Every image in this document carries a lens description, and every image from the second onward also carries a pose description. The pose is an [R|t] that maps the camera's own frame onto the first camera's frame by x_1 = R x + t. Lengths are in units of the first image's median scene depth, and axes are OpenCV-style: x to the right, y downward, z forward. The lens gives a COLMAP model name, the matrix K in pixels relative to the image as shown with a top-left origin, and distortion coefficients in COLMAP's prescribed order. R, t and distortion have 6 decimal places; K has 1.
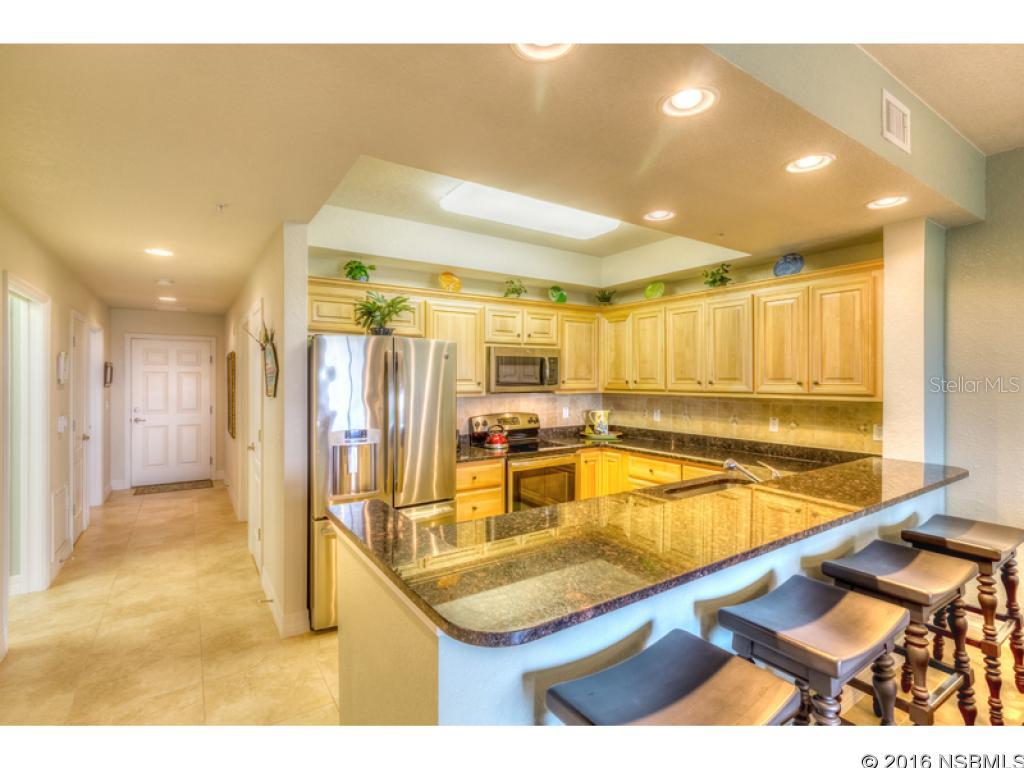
lens RADIAL K [[476.2, 0, 506.8], [0, 476.2, 373.2], [0, 0, 1]] dist [0.000282, 0.001957]
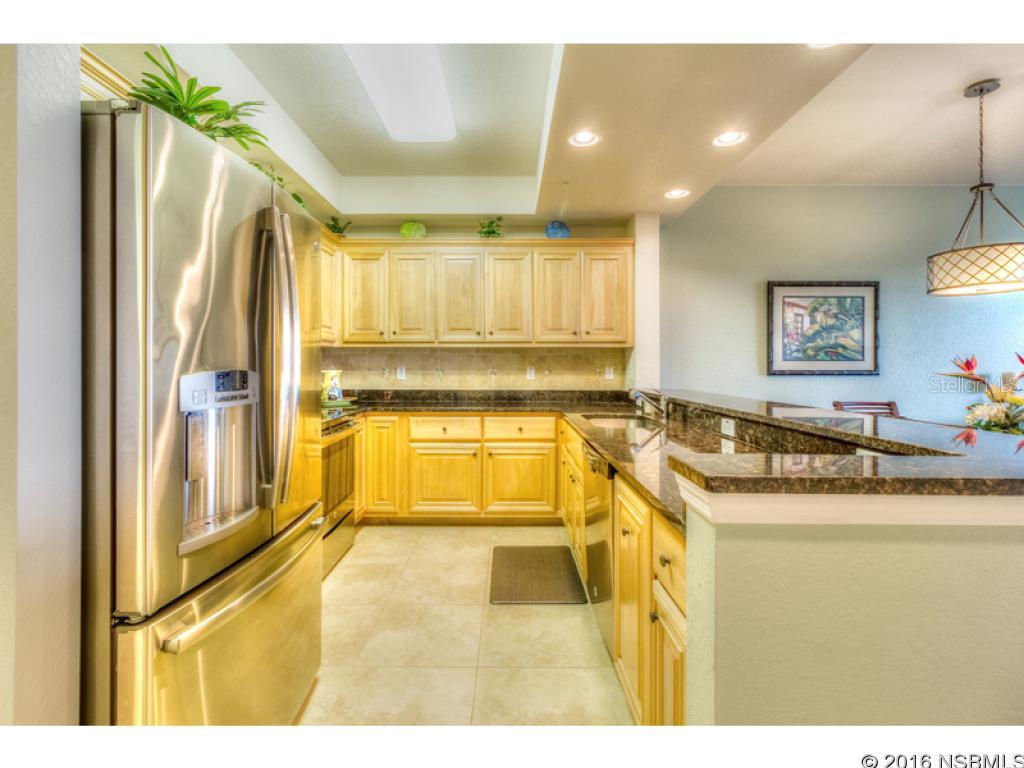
lens RADIAL K [[476.2, 0, 512.8], [0, 476.2, 362.3], [0, 0, 1]] dist [0.000282, 0.001957]
pose [[0.548682, 0.006979, 0.836002, -0.348735], [-0.008707, 0.999959, -0.002633, 0.077052], [-0.835986, -0.005835, 0.548720, 0.386254]]
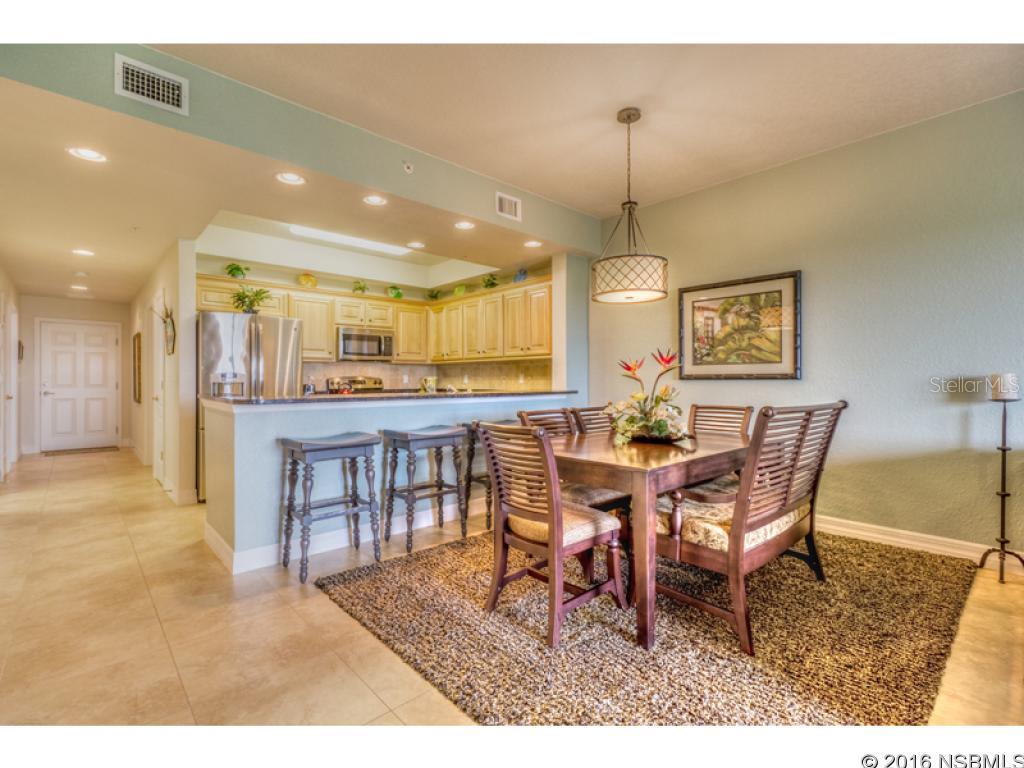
lens RADIAL K [[476.2, 0, 502.5], [0, 476.2, 381.0], [0, 0, 1]] dist [0.000282, 0.001957]
pose [[0.990378, 0.001898, 0.138379, 0.255722], [-0.003128, 0.999957, 0.008677, 0.092296], [-0.138357, -0.009027, 0.990341, -0.482660]]
